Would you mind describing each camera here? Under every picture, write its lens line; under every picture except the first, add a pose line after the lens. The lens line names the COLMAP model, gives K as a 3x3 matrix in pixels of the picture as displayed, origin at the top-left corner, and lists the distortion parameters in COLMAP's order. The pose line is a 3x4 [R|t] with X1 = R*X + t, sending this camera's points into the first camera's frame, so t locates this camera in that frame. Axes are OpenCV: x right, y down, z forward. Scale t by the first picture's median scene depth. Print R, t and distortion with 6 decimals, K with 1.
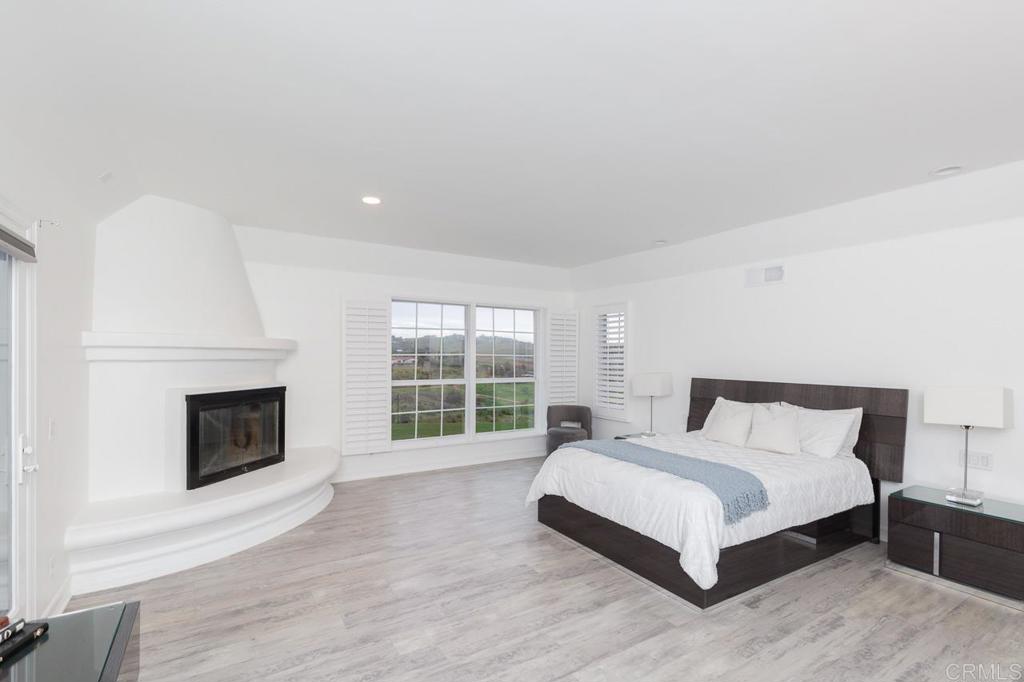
lens RADIAL K [[463.3, 0, 508.5], [0, 463.3, 355.5], [0, 0, 1]] dist [0.001617, 0.000210]
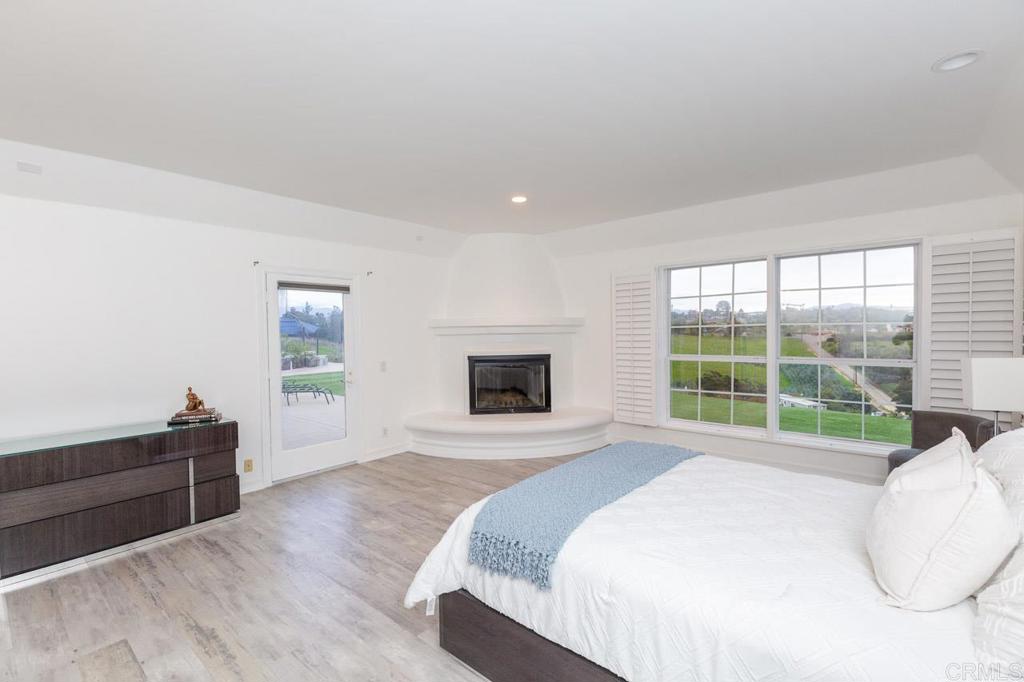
lens RADIAL K [[461.4, 0, 508.3], [0, 461.4, 343.0], [0, 0, 1]] dist [0.025952, 0.000126]
pose [[0.308130, 0.016326, -0.951204, 0.817724], [0.017720, 0.999581, 0.022897, 0.005219], [0.951179, -0.023911, 0.307712, 0.590331]]
